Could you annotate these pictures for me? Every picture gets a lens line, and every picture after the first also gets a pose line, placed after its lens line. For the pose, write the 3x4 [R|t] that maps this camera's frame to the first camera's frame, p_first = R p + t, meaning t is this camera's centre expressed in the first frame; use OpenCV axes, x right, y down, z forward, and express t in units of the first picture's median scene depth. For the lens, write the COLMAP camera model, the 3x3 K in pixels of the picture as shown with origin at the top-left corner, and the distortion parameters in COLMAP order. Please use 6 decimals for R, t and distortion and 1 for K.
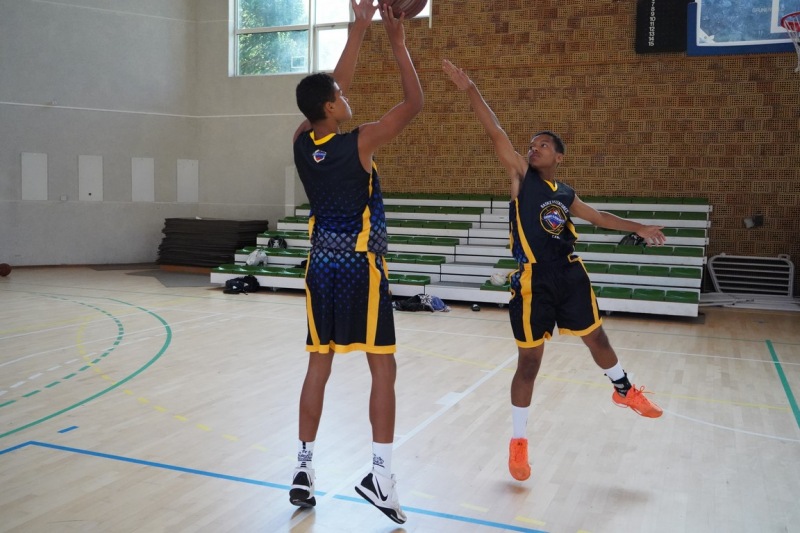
lens RADIAL K [[788.7, 0, 393.8], [0, 788.7, 267.9], [0, 0, 1]] dist [0.034453, 0.000000]
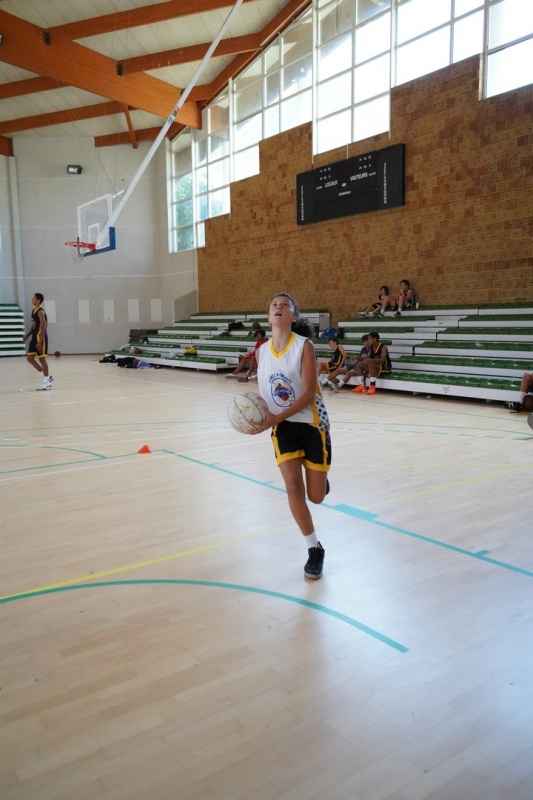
lens RADIAL K [[643.1, 0, 264.5], [0, 643.1, 397.3], [0, 0, 1]] dist [0.014199, 0.001537]
pose [[0.840213, 0.035833, -0.541071, 0.994473], [-0.024018, 0.999294, 0.028883, 0.059876], [0.541724, -0.011273, 0.840481, -0.202481]]
